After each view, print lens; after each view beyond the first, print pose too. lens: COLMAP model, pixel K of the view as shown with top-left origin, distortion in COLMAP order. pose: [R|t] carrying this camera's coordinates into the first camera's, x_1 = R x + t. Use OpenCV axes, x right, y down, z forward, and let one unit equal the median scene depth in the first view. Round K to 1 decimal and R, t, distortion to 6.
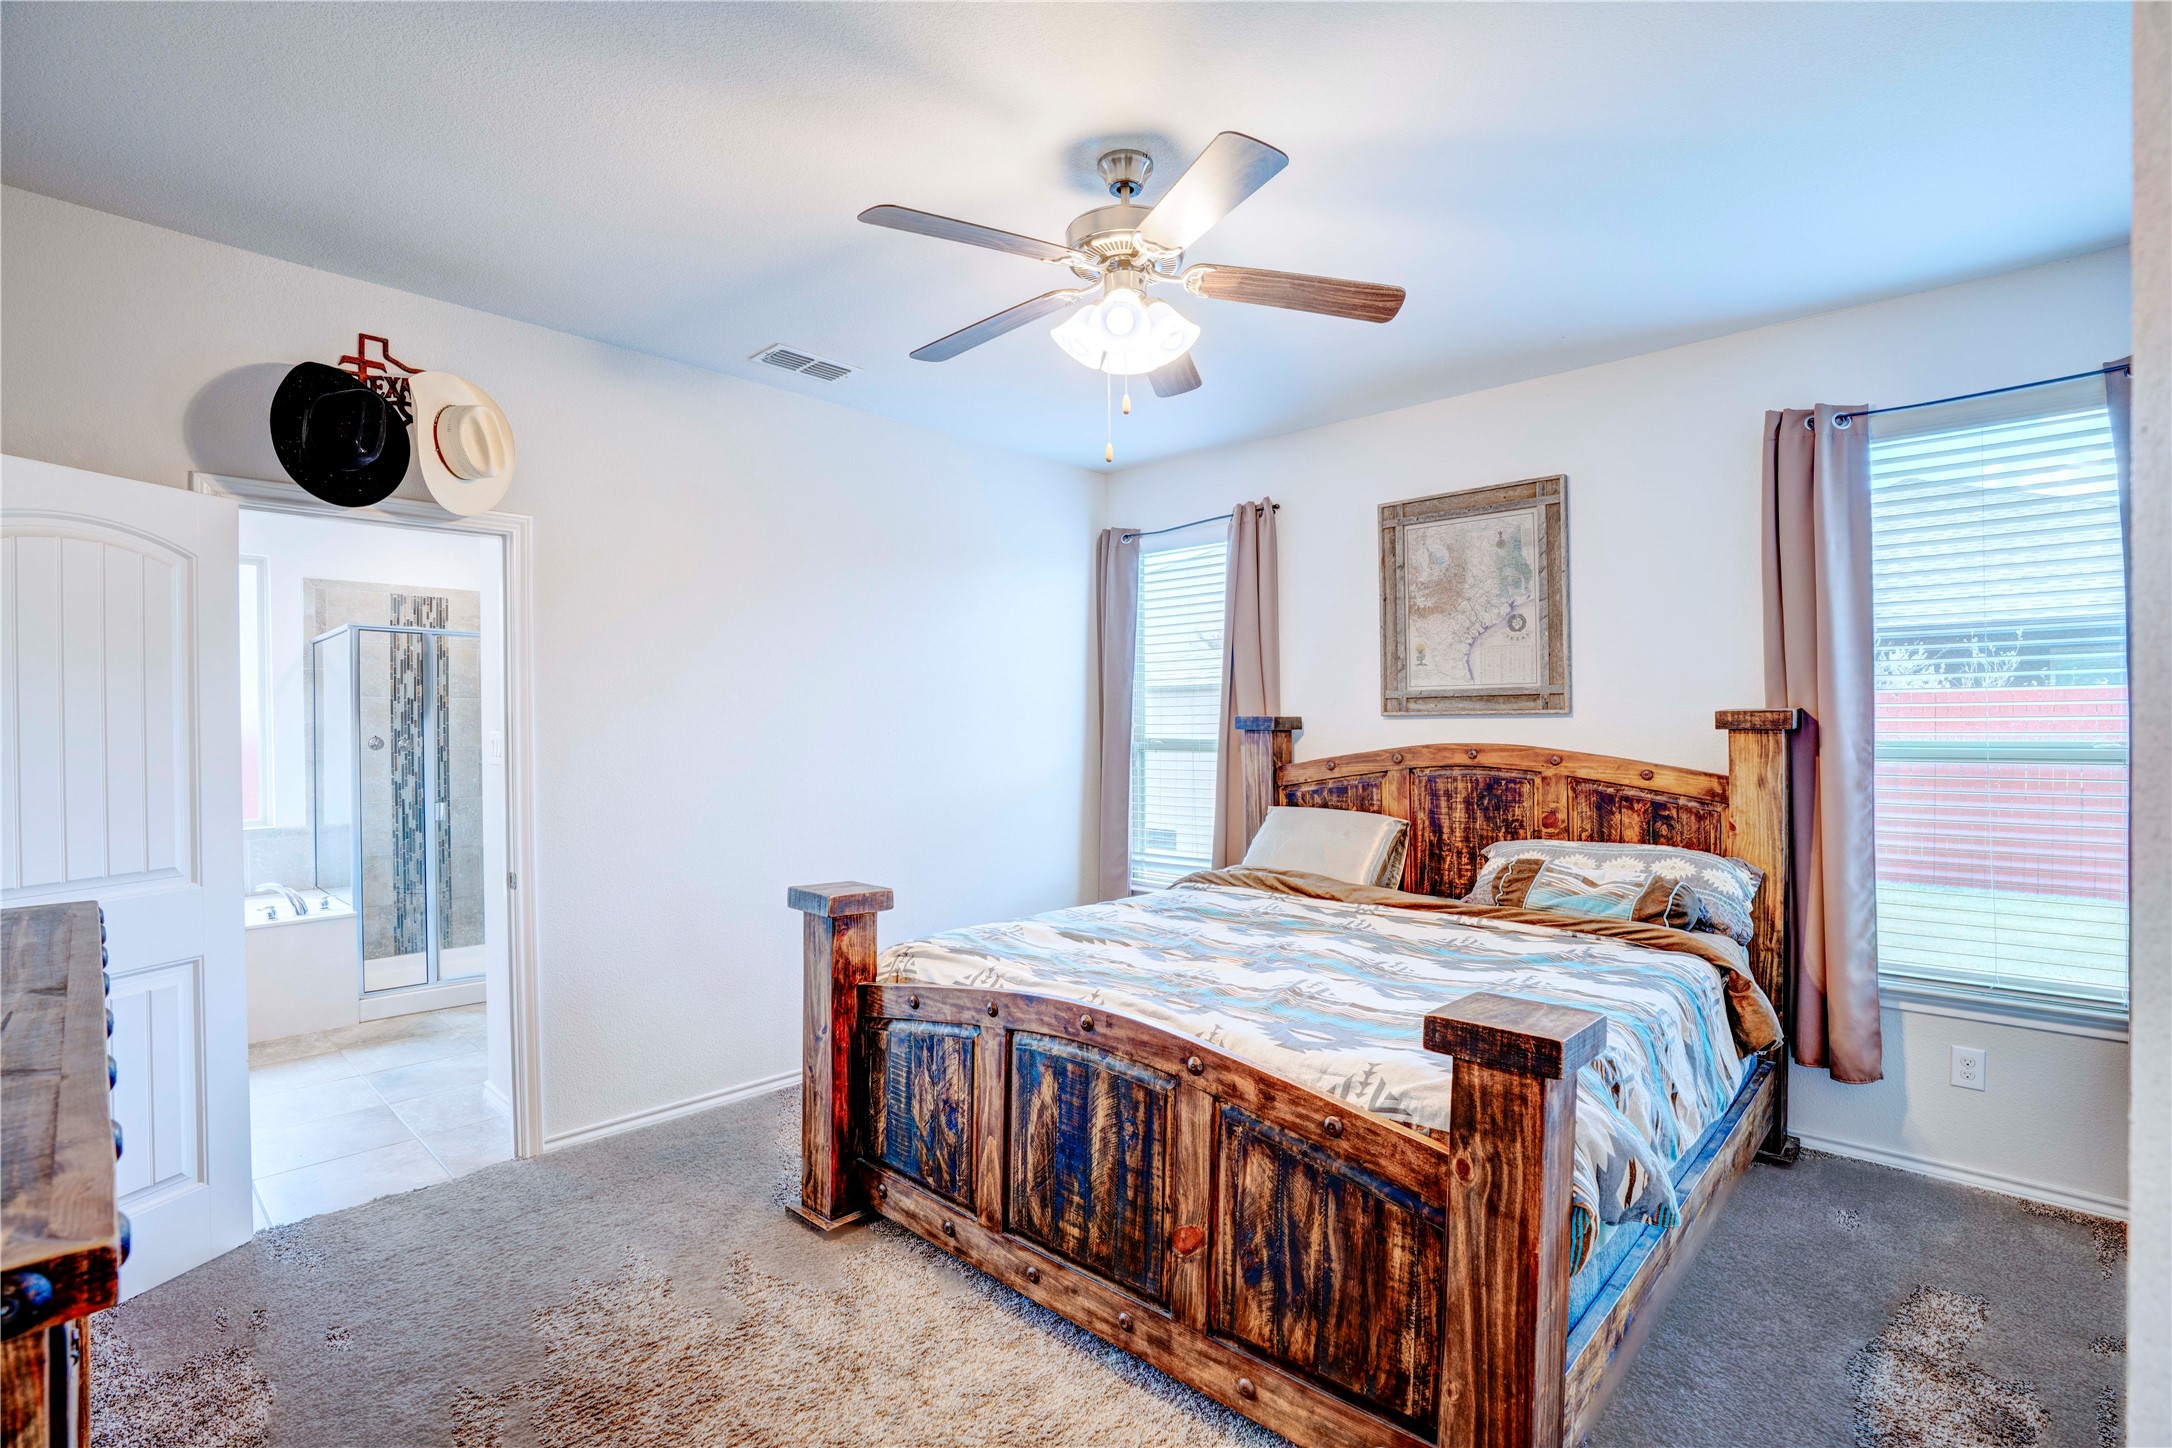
lens RADIAL K [[998.5, 0, 1094.7], [0, 998.5, 725.4], [0, 0, 1]] dist [-0.055349, 0.012262]
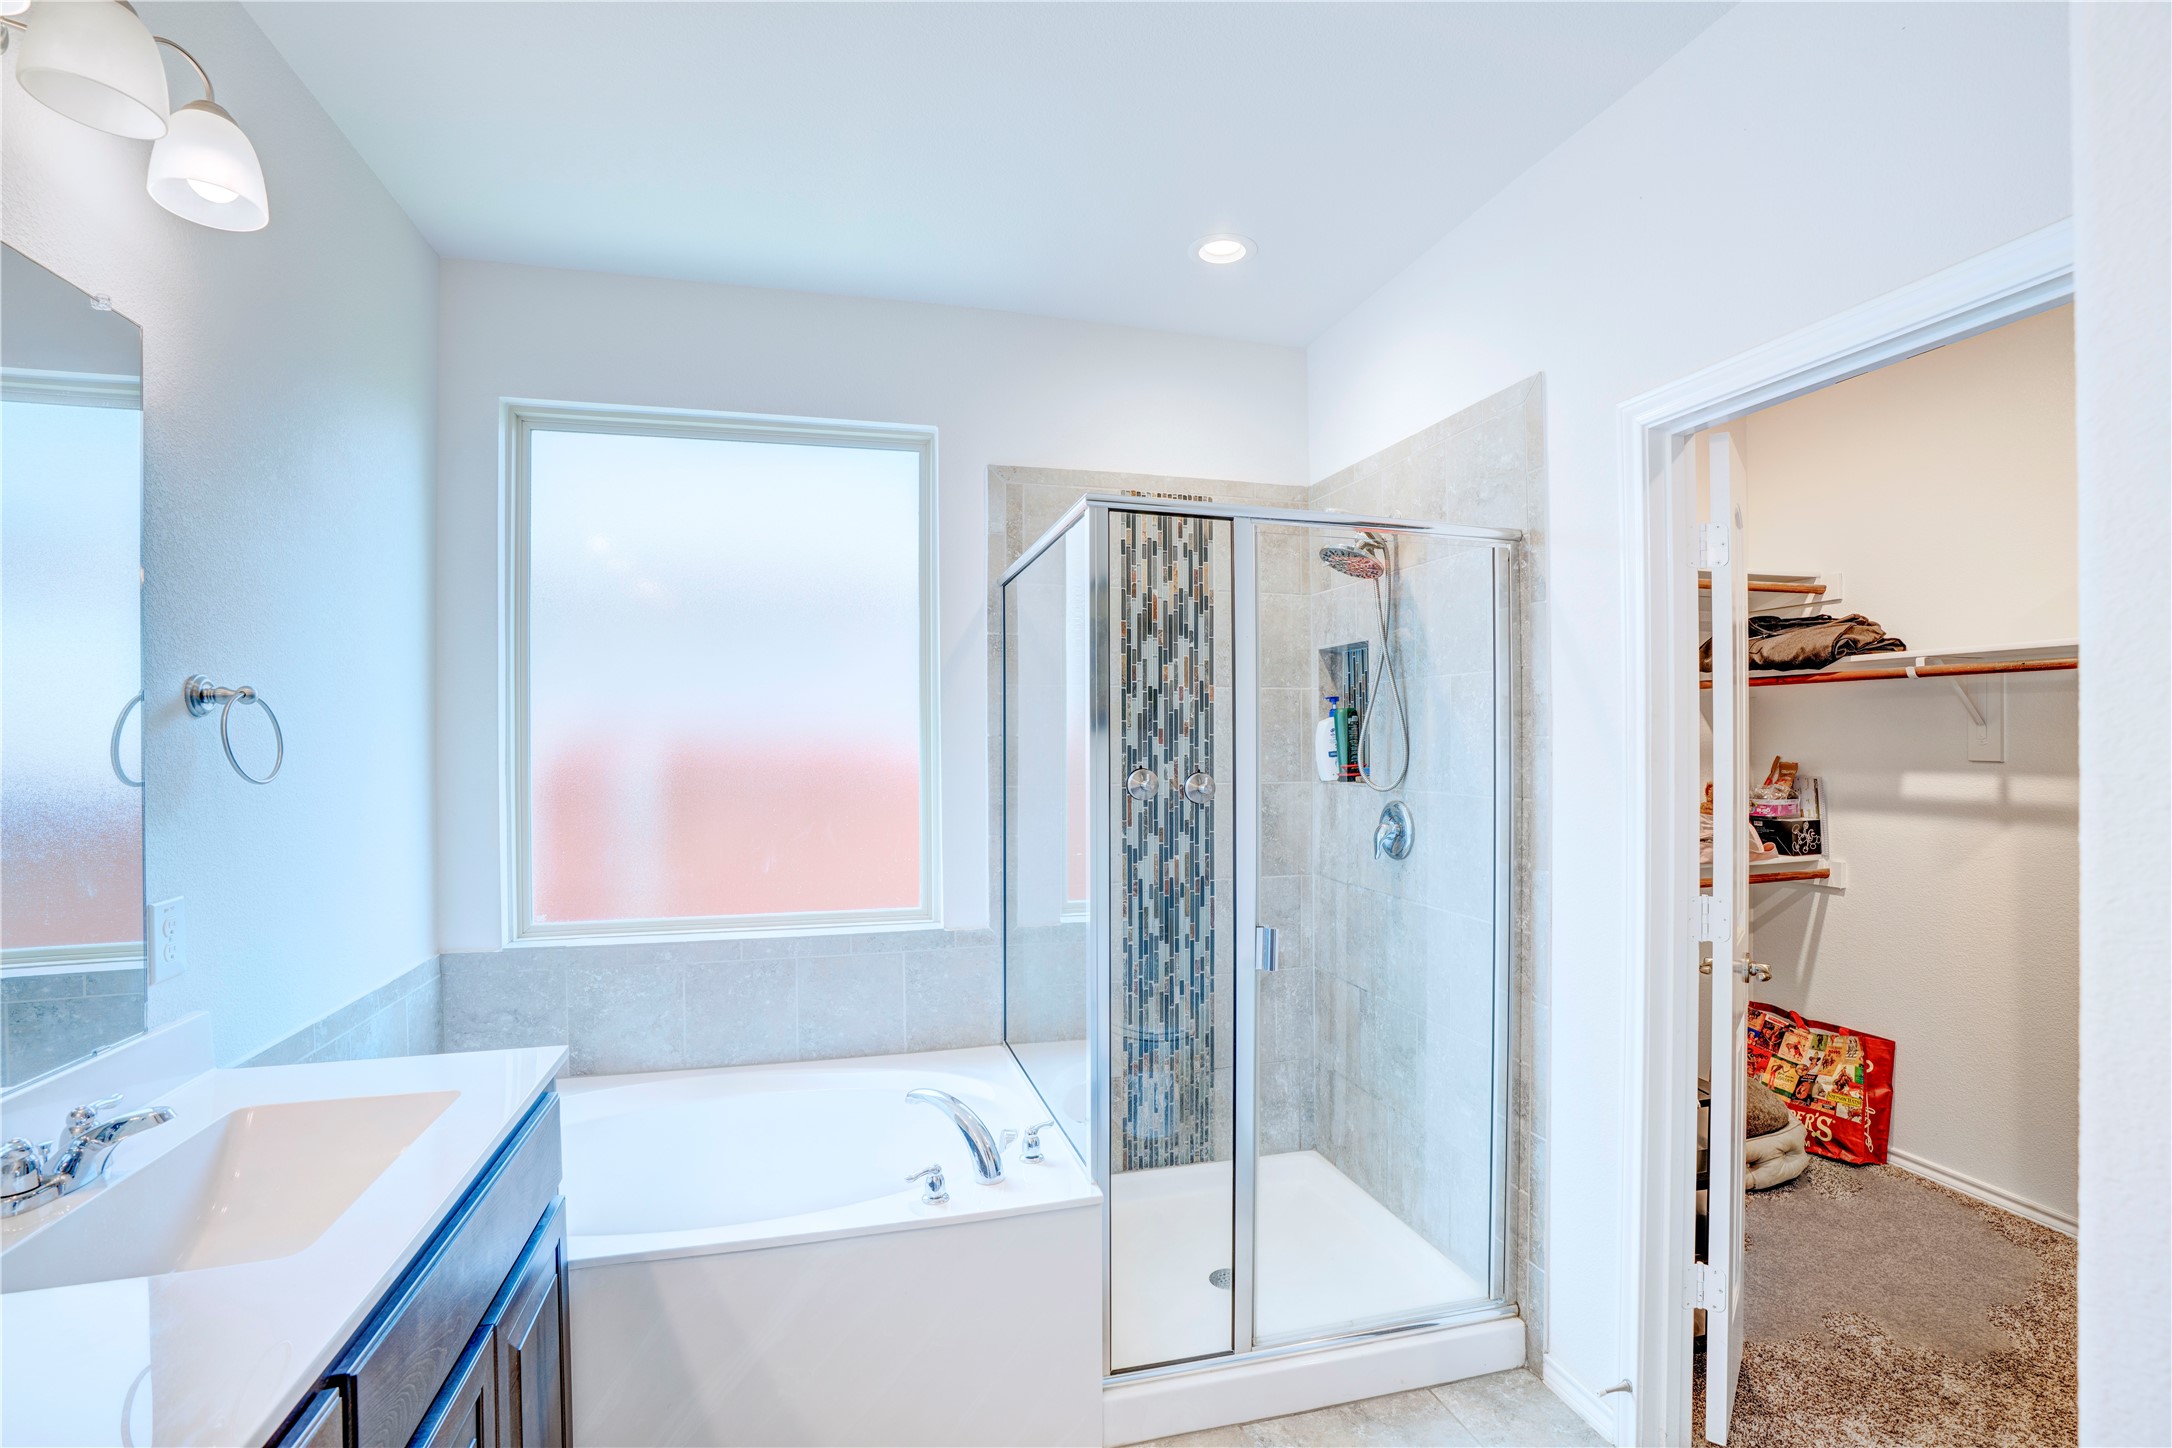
lens RADIAL K [[998.5, 0, 1087.0], [0, 998.5, 731.7], [0, 0, 1]] dist [-0.055349, 0.012262]
pose [[0.846781, 0.001802, -0.531939, -0.286390], [-0.005204, 0.999974, -0.004897, -0.000917], [0.531916, 0.006915, 0.846769, 0.336676]]
